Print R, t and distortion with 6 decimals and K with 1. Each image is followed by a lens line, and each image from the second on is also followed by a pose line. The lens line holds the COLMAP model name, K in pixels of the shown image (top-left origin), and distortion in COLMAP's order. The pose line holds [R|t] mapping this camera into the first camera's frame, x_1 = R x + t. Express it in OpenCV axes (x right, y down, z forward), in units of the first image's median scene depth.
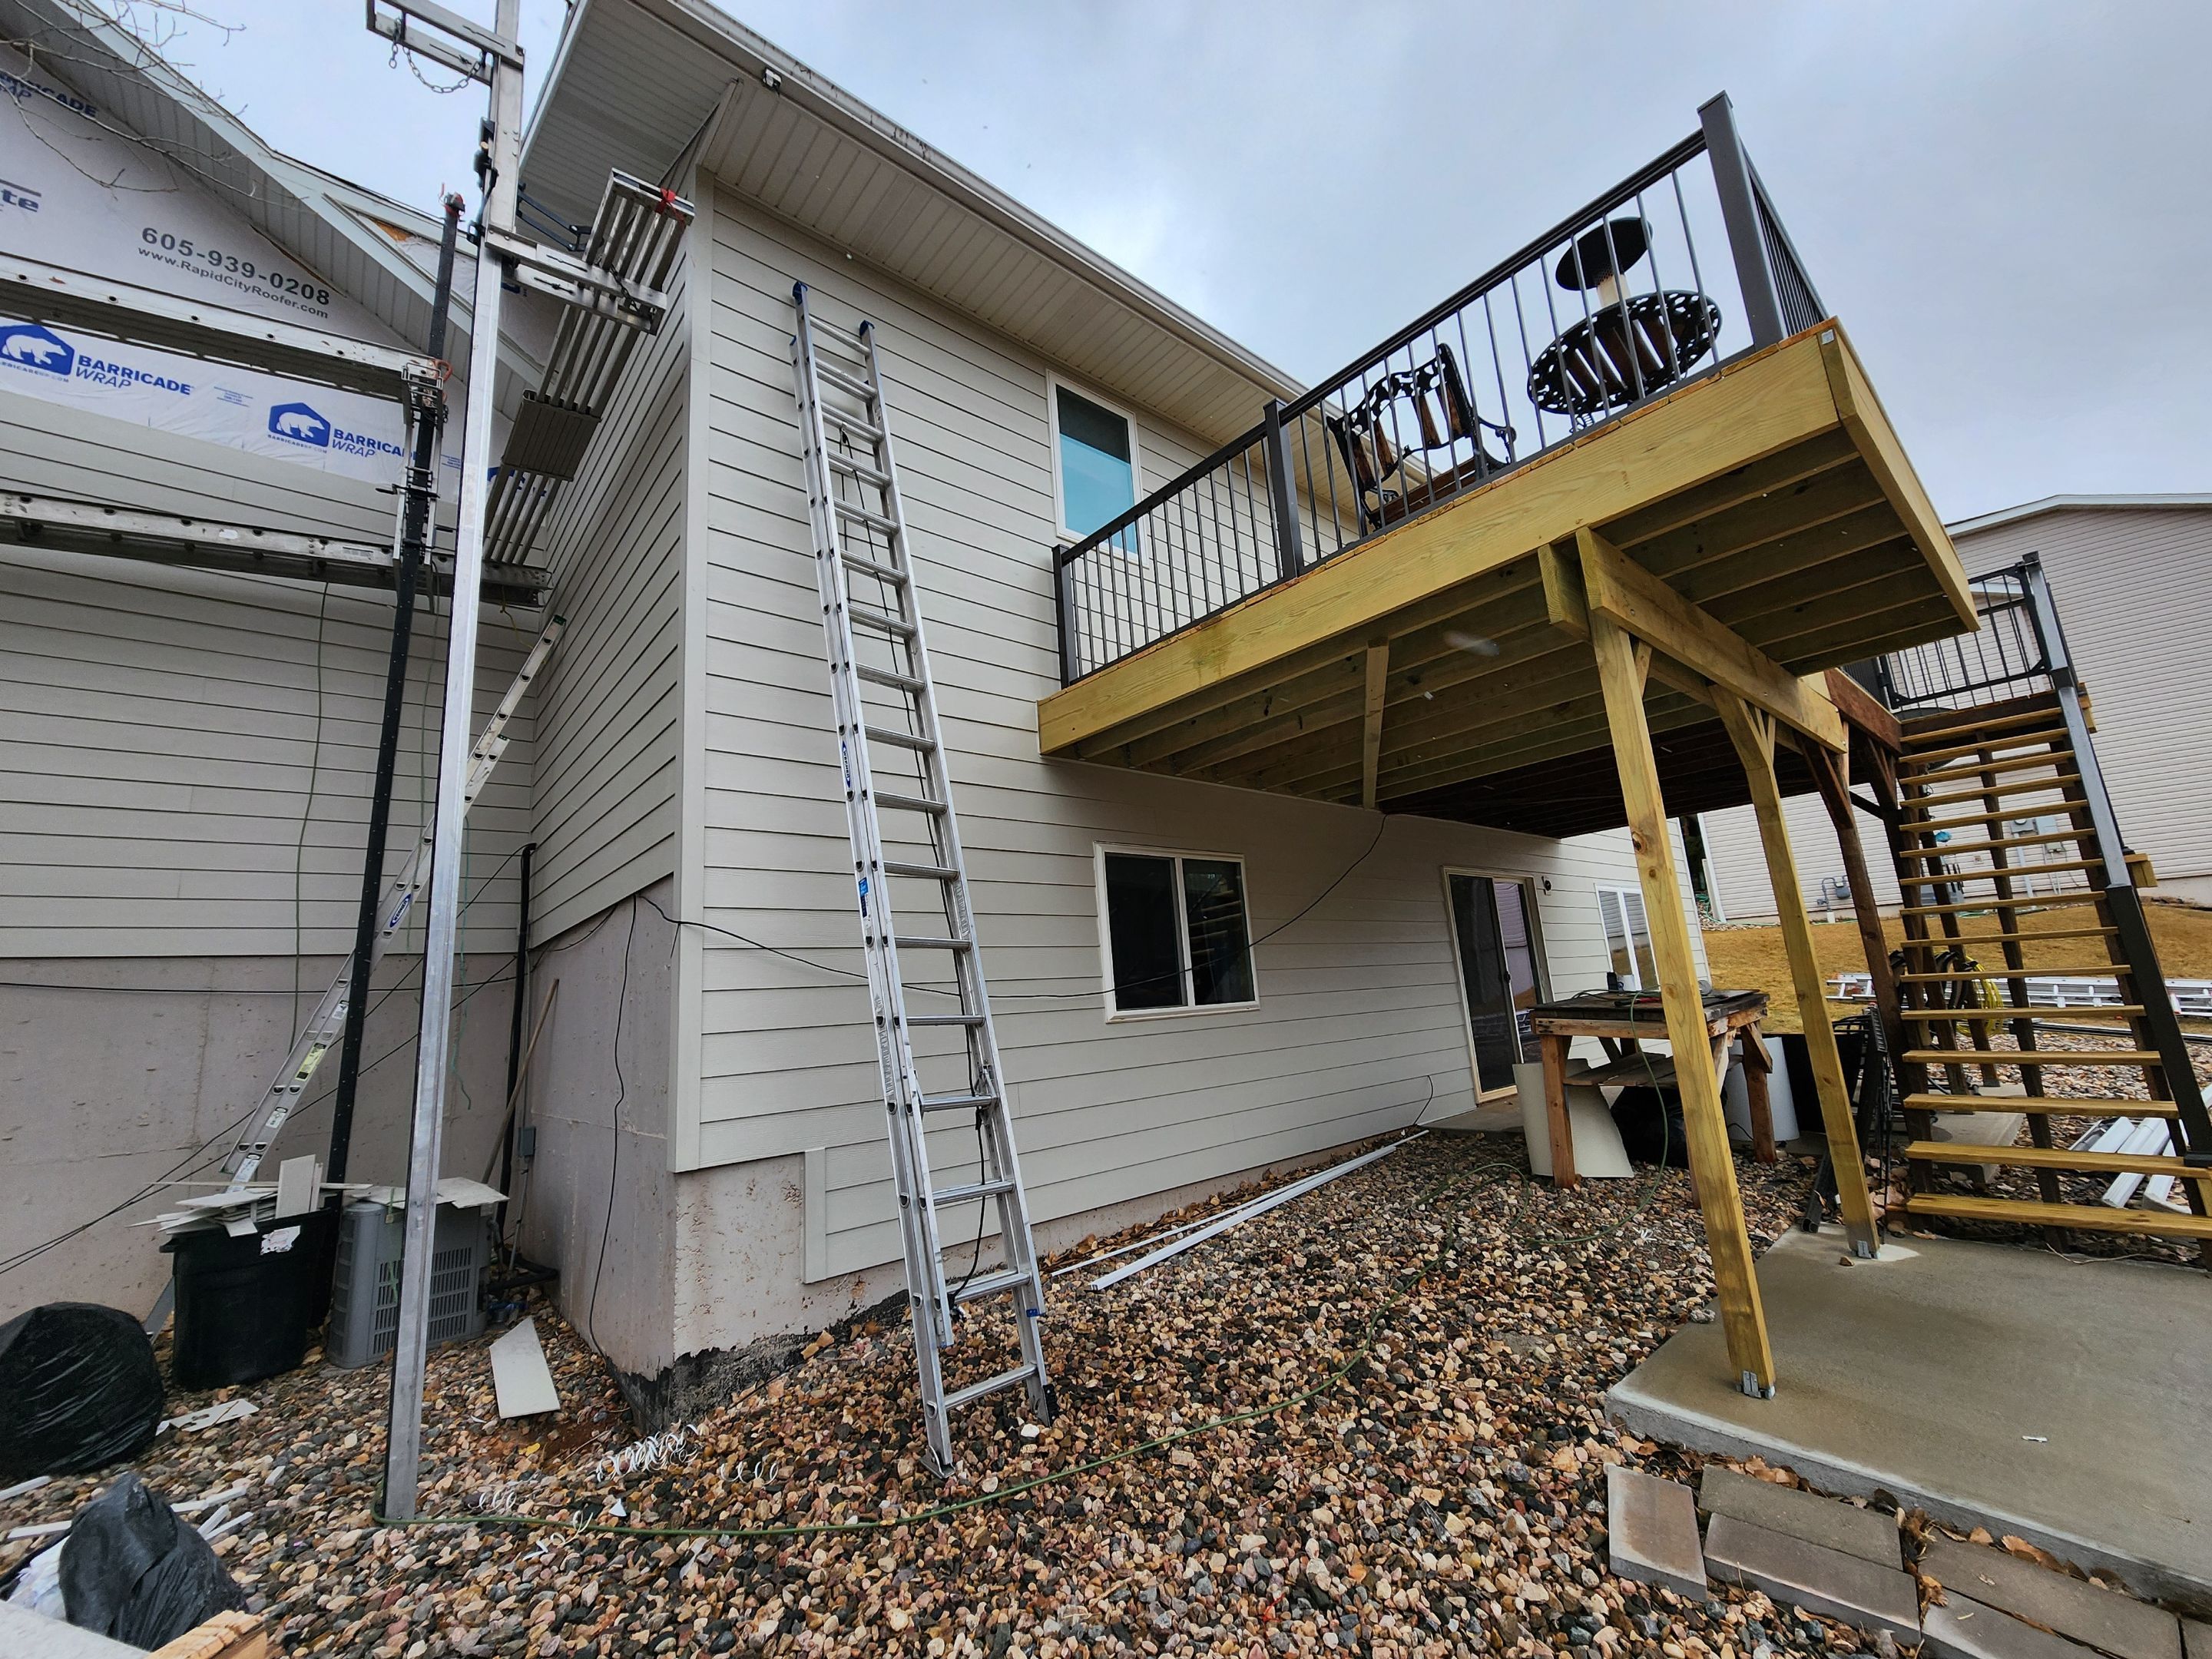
lens RADIAL K [[891.7, 0, 1102.6], [0, 891.7, 841.2], [0, 0, 1]] dist [0.000049, -0.000400]
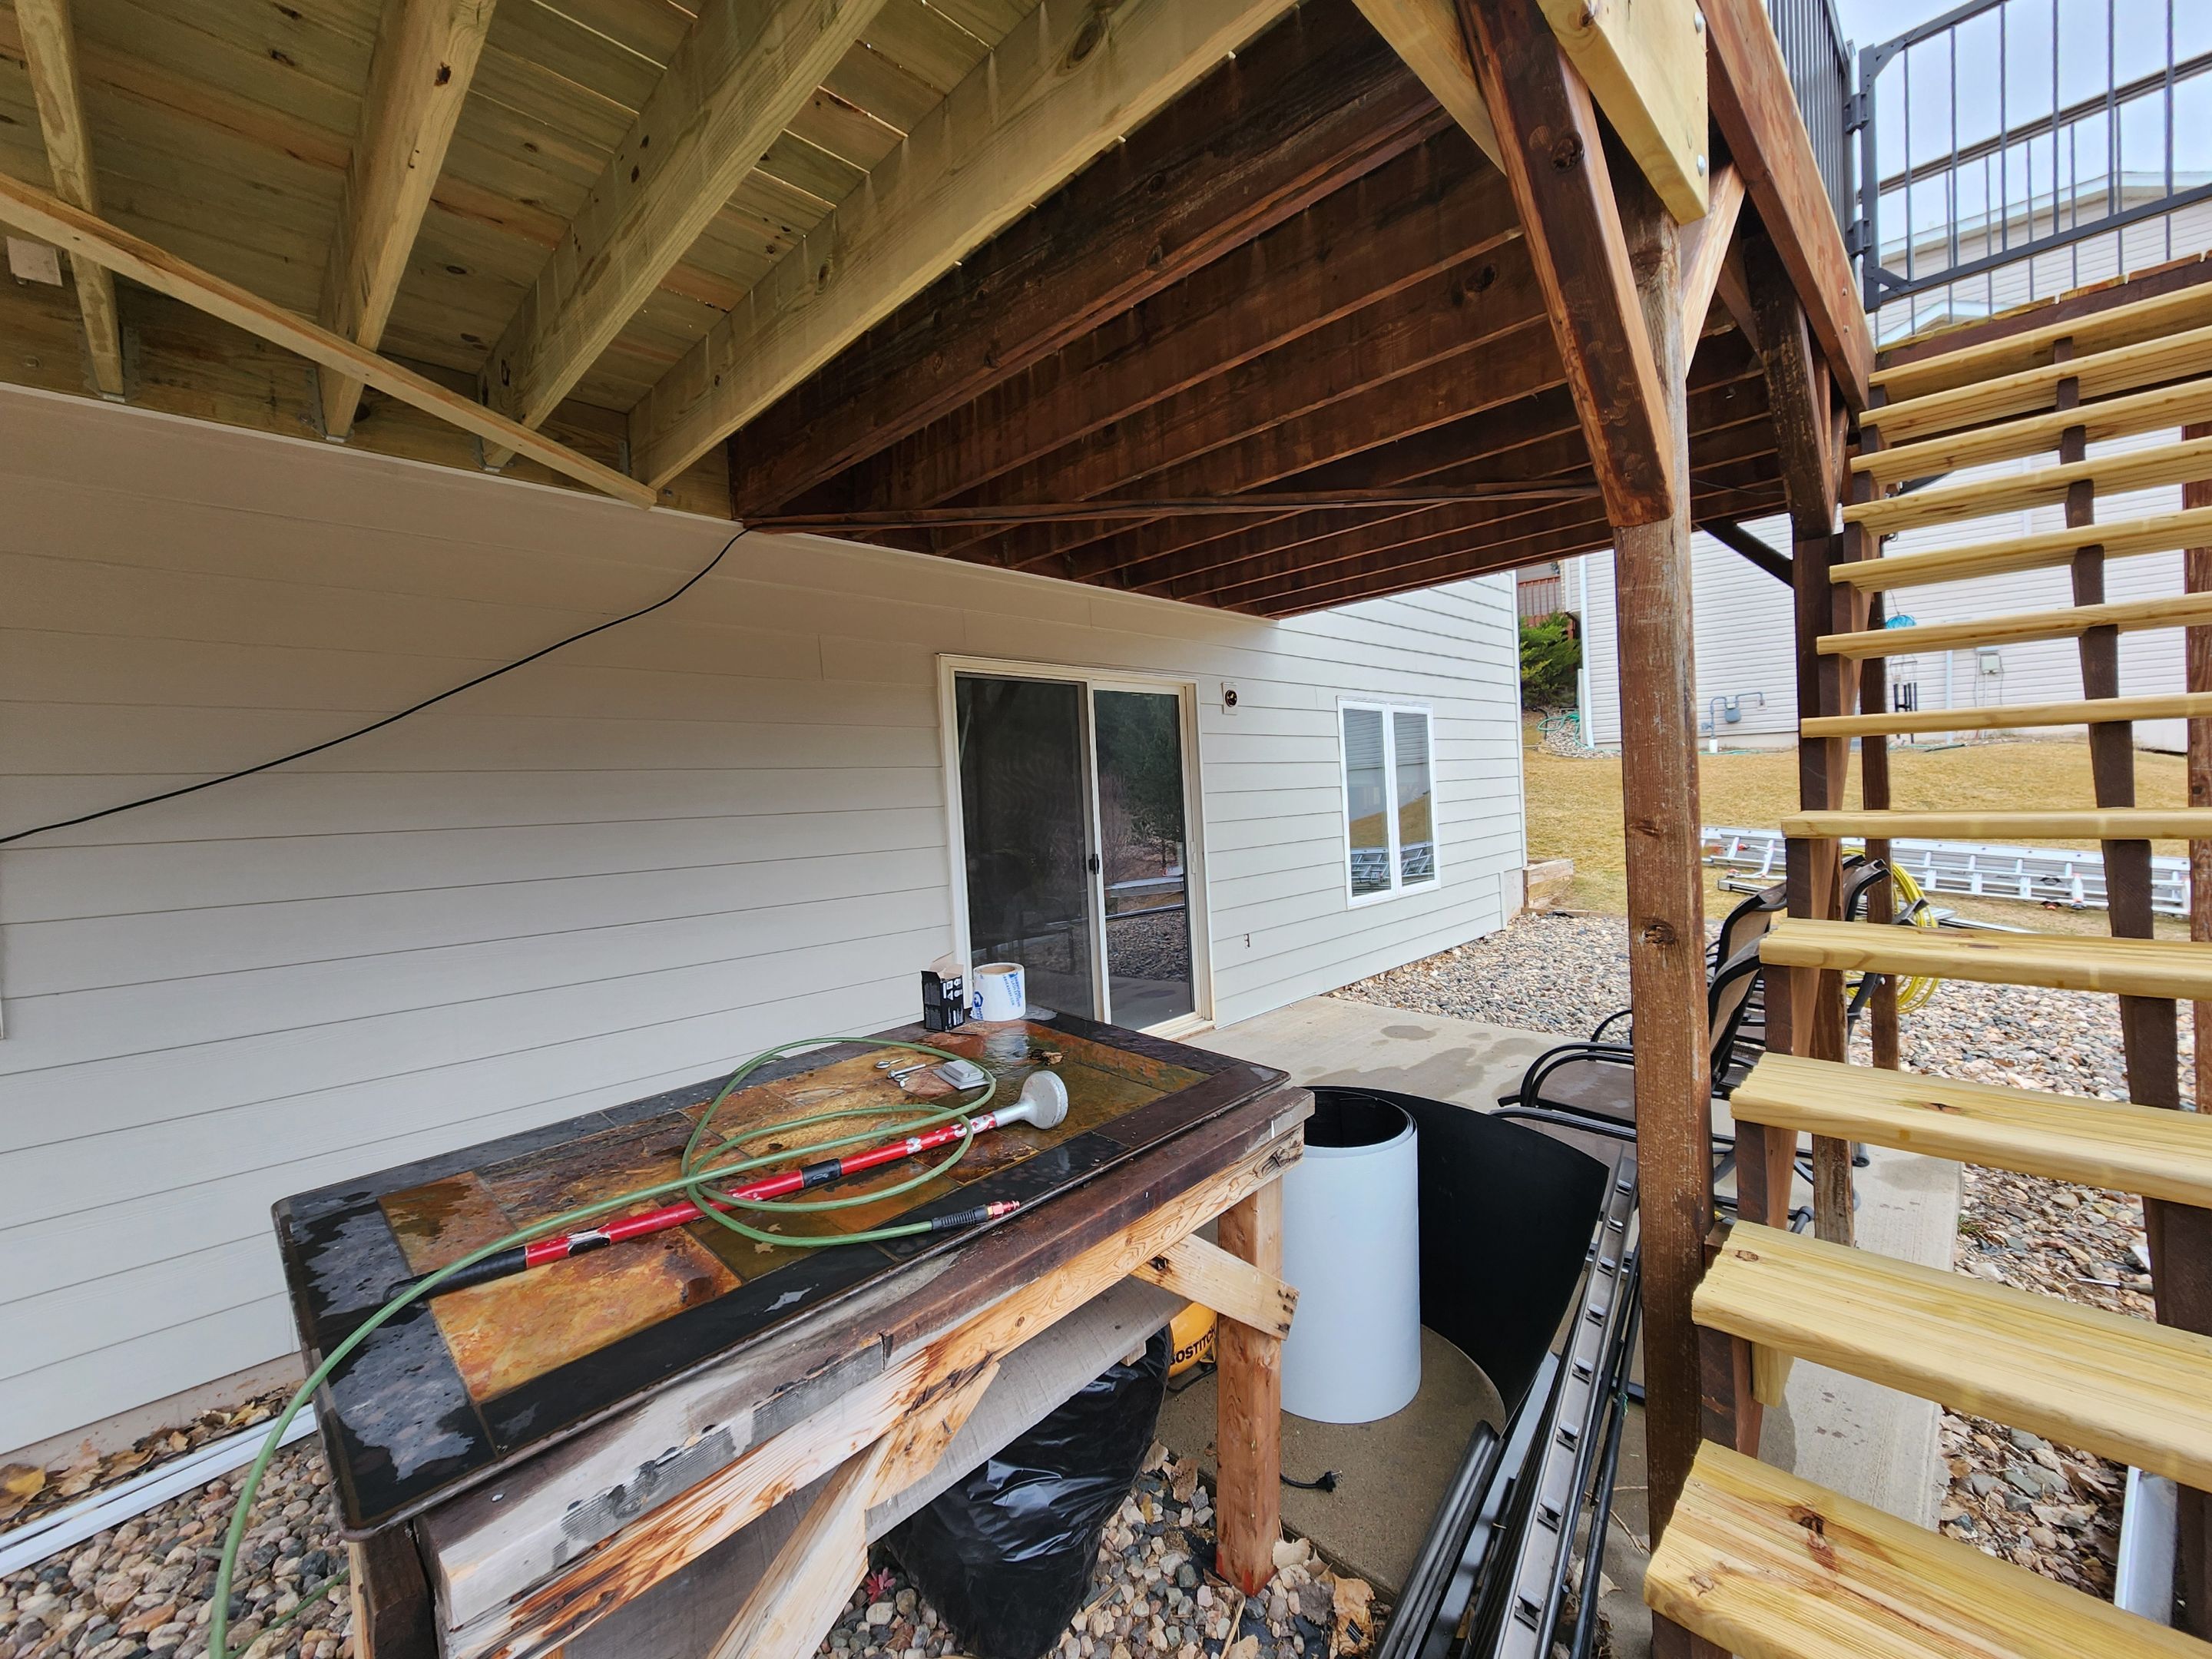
lens RADIAL K [[894.9, 0, 1104.3], [0, 894.9, 836.4], [0, 0, 1]] dist [-0.001094, 0.000620]
pose [[0.996944, 0.015369, 0.076591, 0.314914], [-0.031589, 0.976031, 0.215326, 0.011659], [-0.071446, -0.217087, 0.973534, 0.353194]]
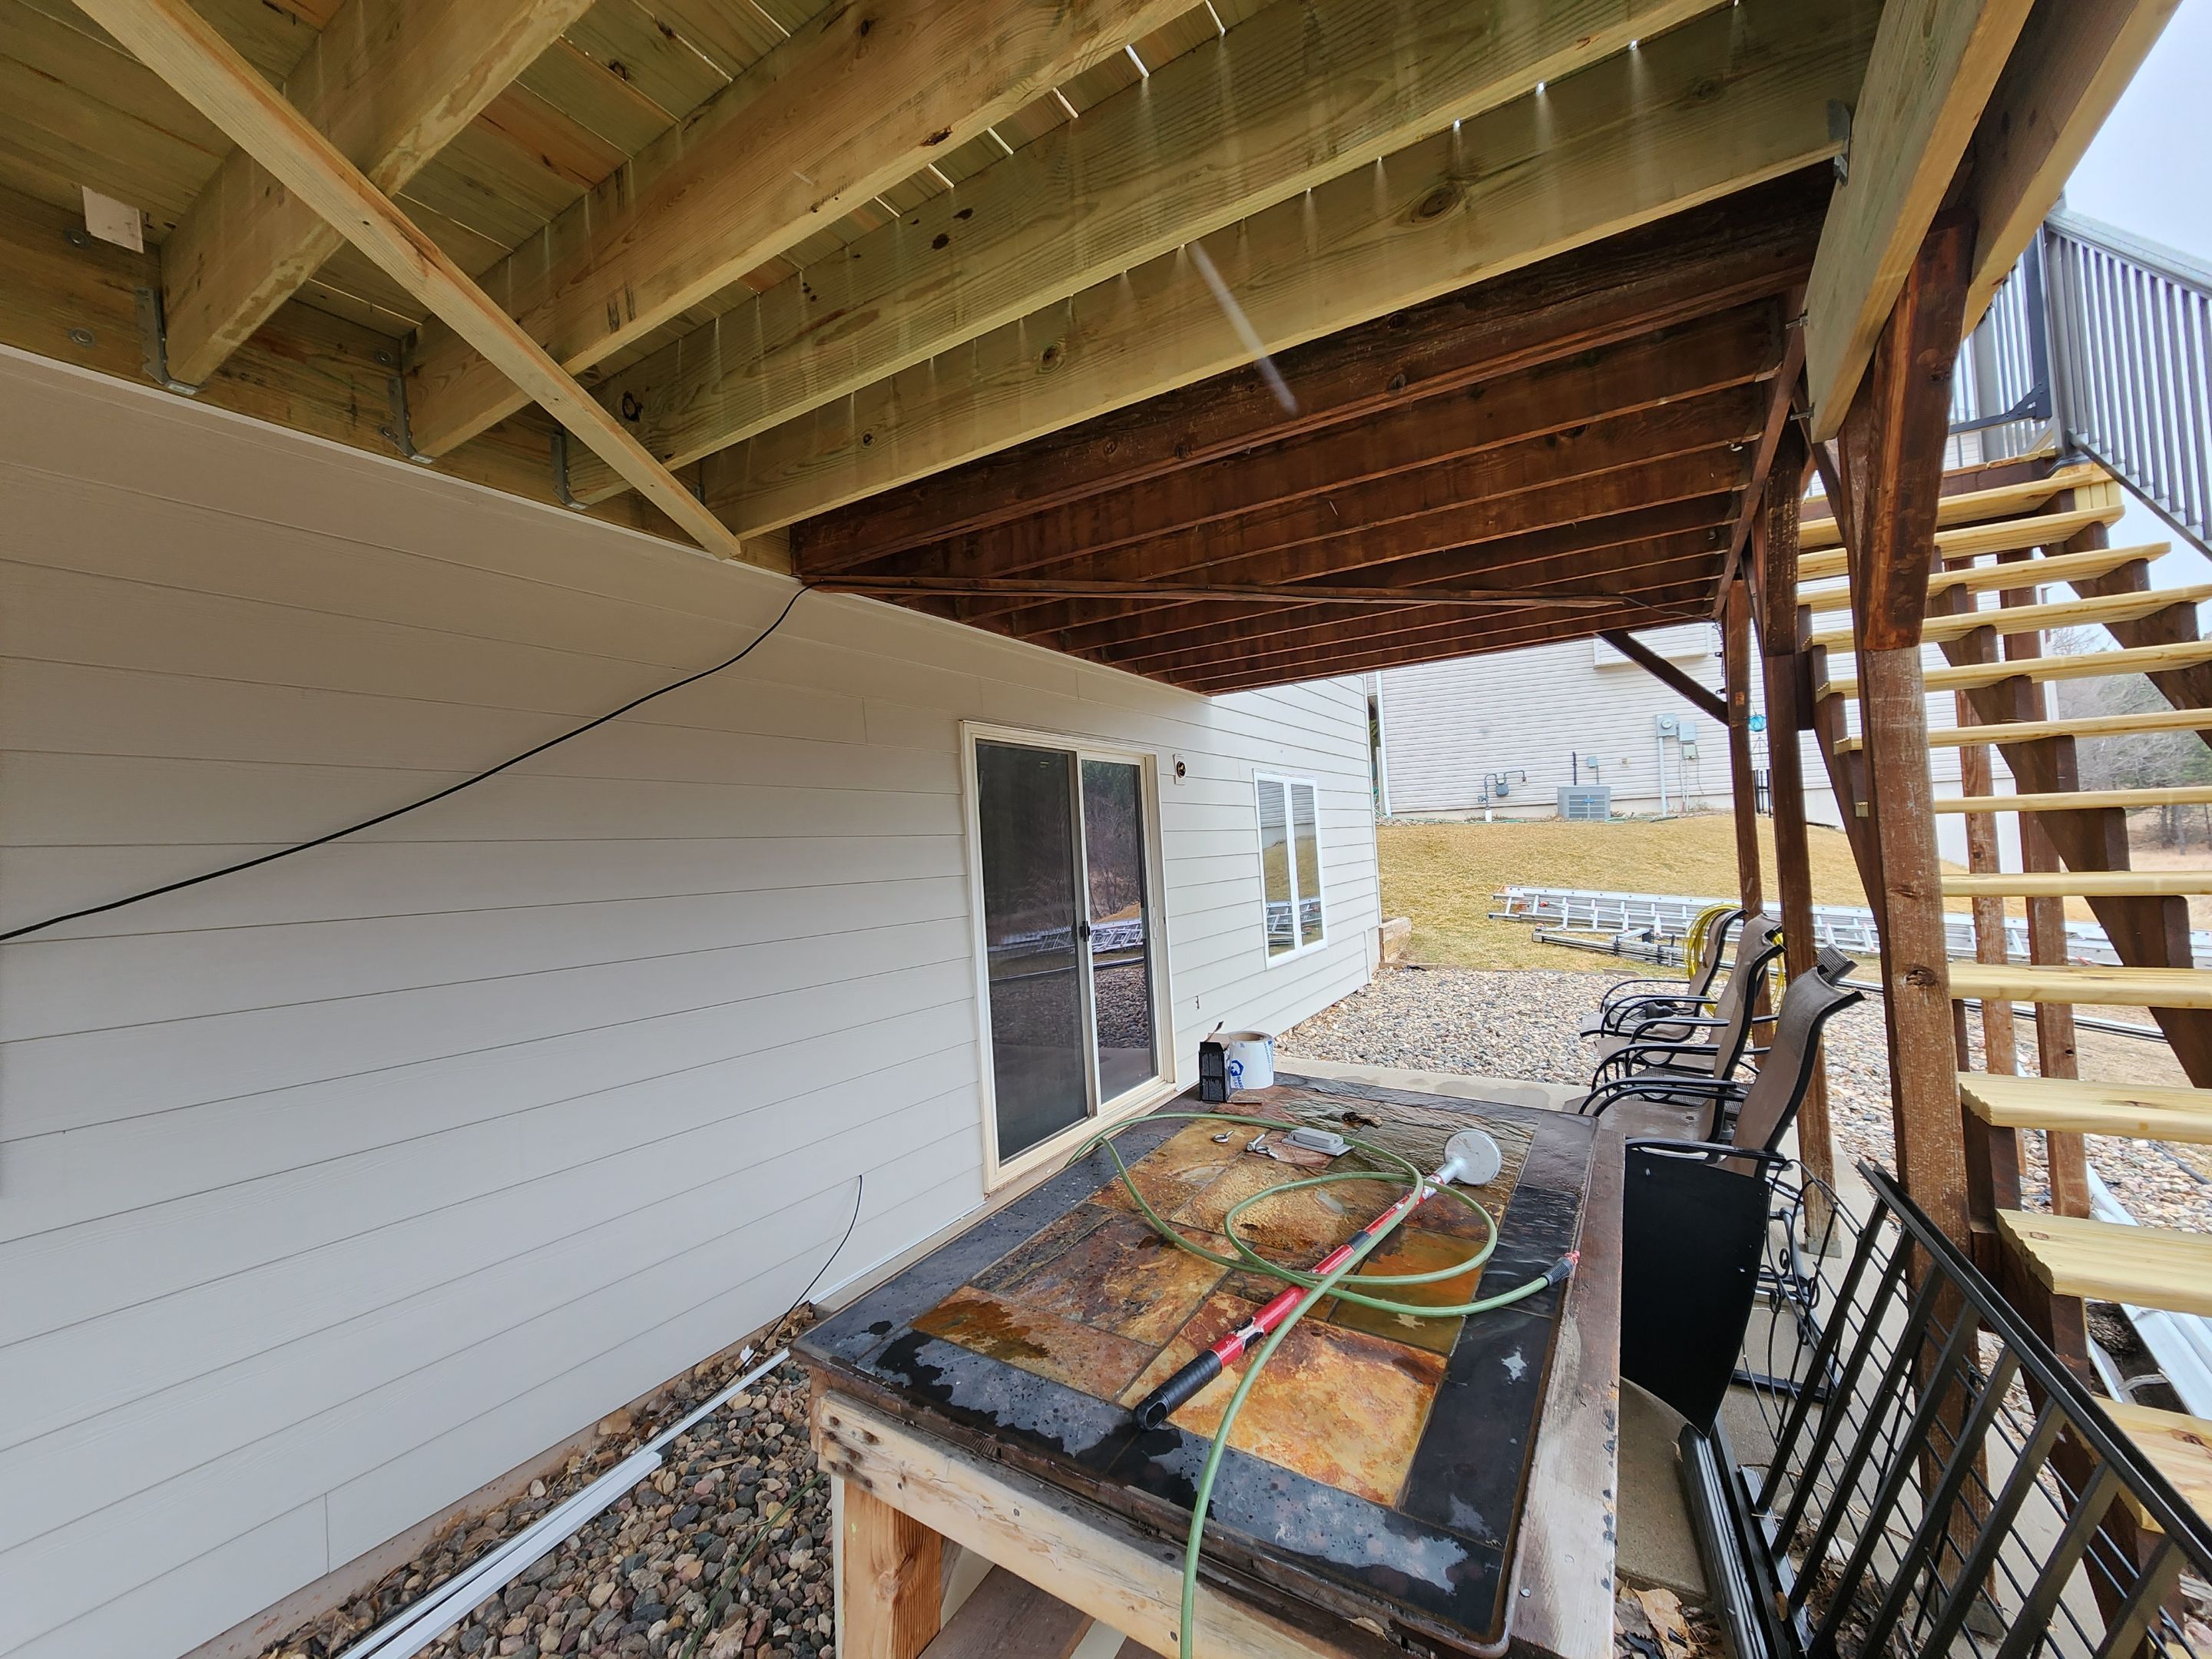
lens RADIAL K [[891.7, 0, 1102.6], [0, 891.7, 841.2], [0, 0, 1]] dist [0.000049, -0.000400]
pose [[0.952373, 0.021315, 0.304191, 0.225278], [-0.066114, 0.988259, 0.137744, 0.014370], [-0.297683, -0.151295, 0.942600, 0.366818]]
